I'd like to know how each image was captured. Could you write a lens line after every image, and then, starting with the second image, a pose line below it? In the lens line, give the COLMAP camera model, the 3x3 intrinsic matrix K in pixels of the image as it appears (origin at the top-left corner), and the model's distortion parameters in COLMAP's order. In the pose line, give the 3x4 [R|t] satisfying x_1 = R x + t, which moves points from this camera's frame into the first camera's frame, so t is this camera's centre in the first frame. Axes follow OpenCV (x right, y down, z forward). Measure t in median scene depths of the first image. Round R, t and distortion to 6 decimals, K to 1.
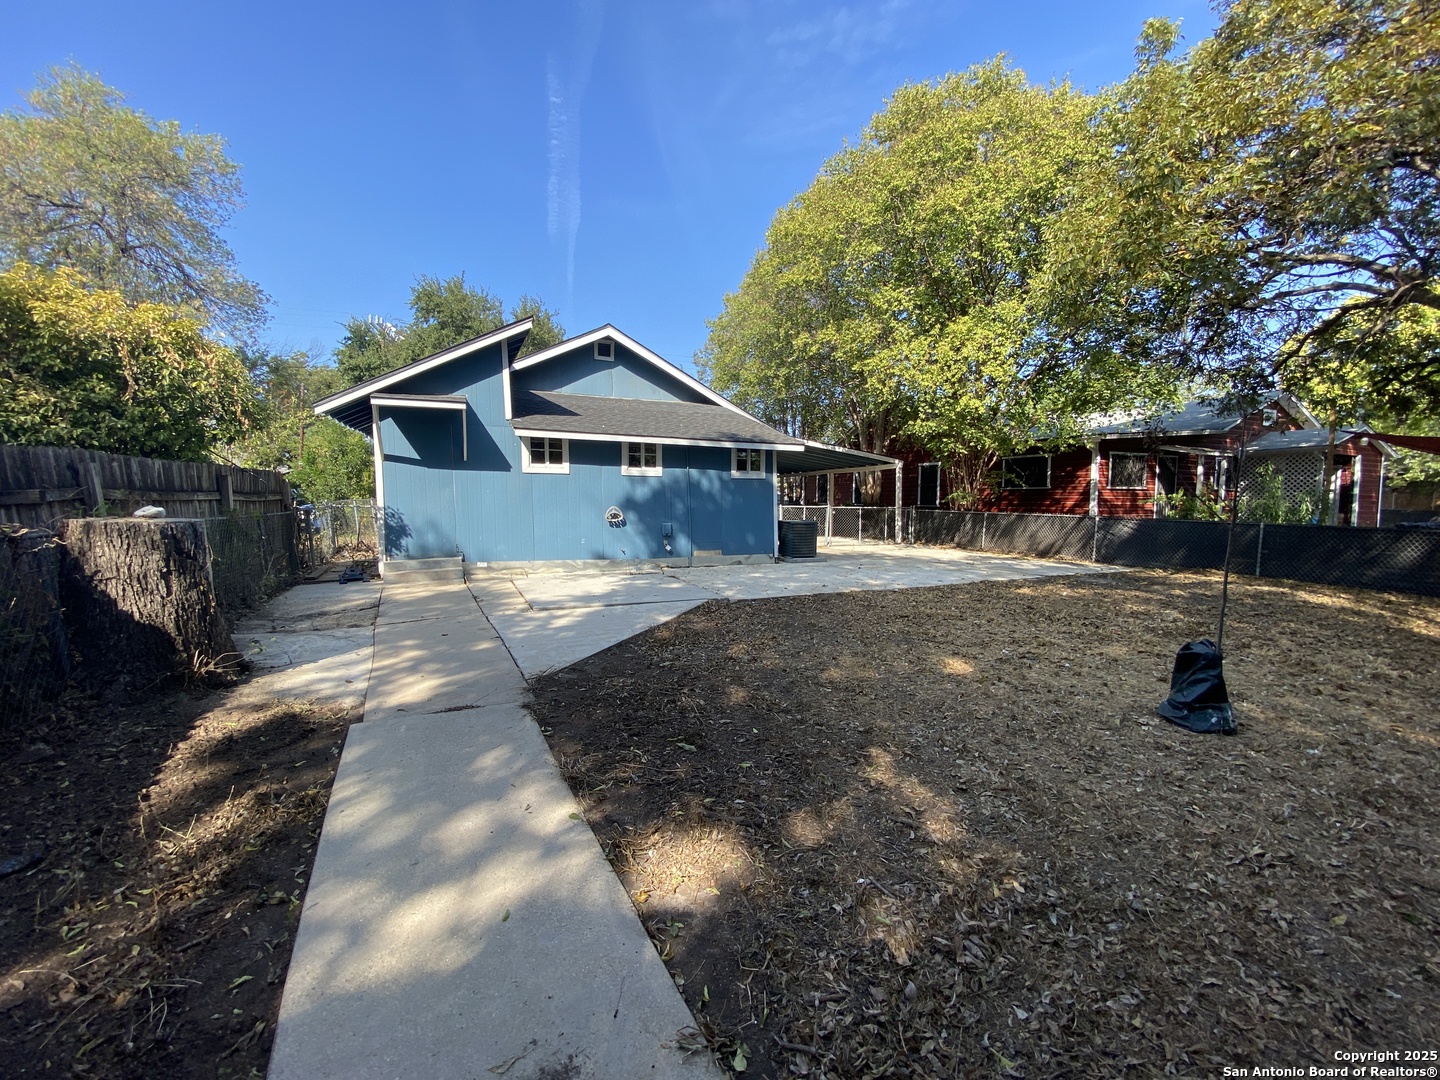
lens RADIAL K [[589.6, 0, 715.1], [0, 589.6, 537.5], [0, 0, 1]] dist [0.001872, -0.014736]
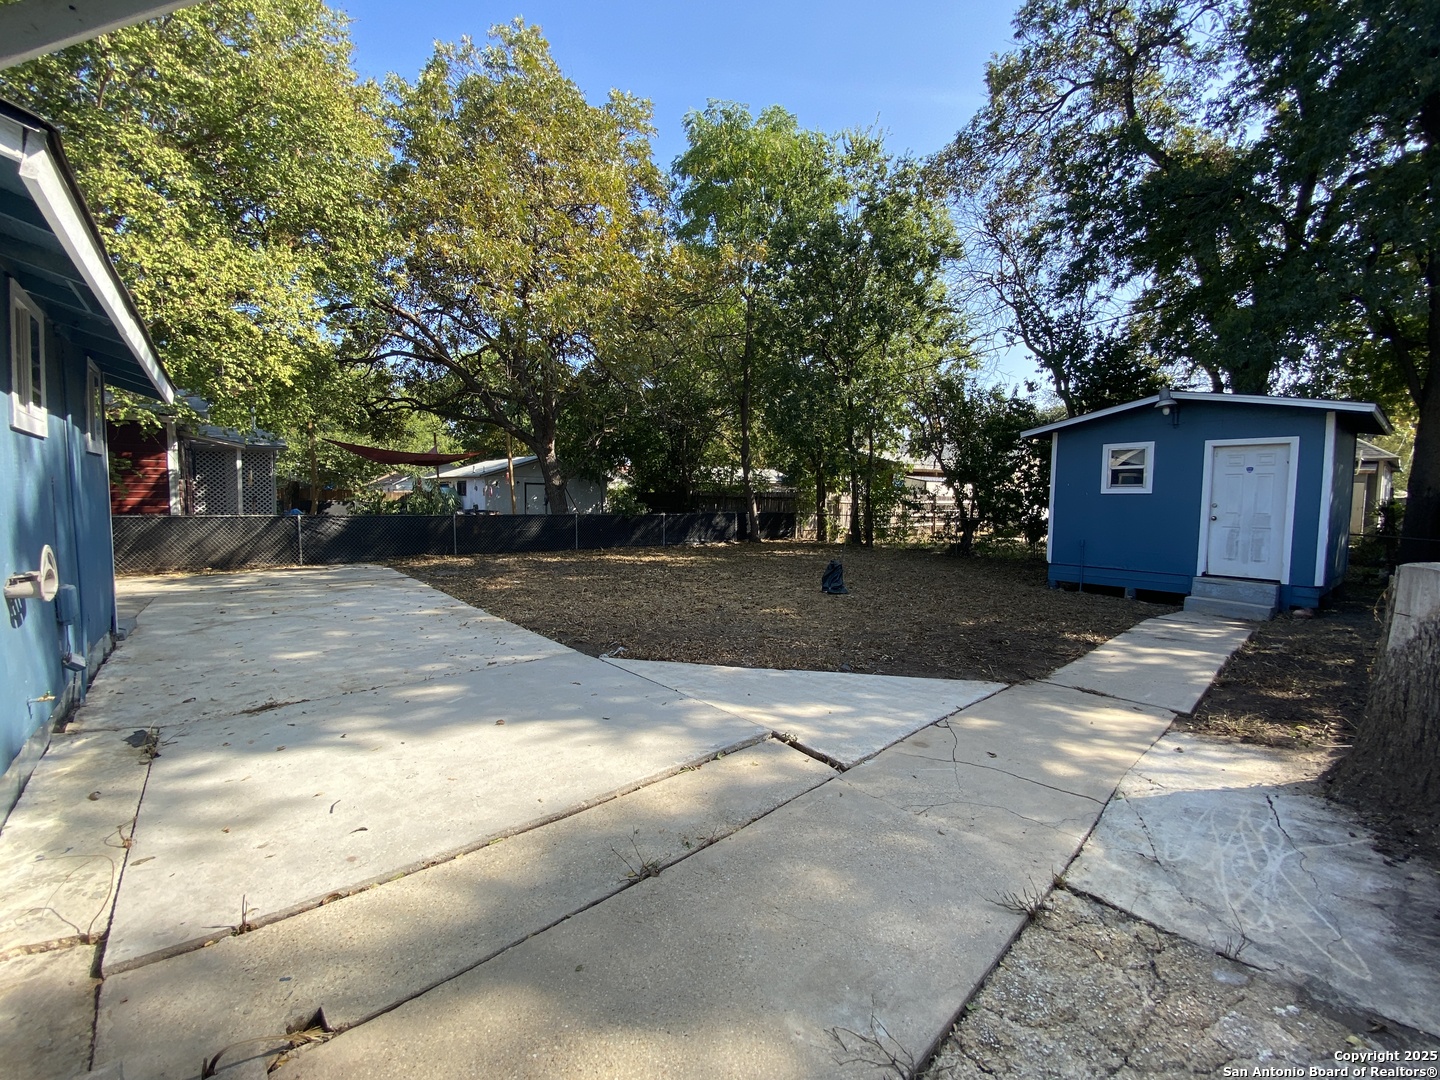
lens RADIAL K [[589.6, 0, 715.1], [0, 589.6, 537.5], [0, 0, 1]] dist [0.001872, -0.014736]
pose [[-0.294962, -0.076005, 0.952481, -1.140021], [0.046025, 0.994544, 0.093615, -0.157877], [-0.954400, 0.071451, -0.289855, 1.761168]]
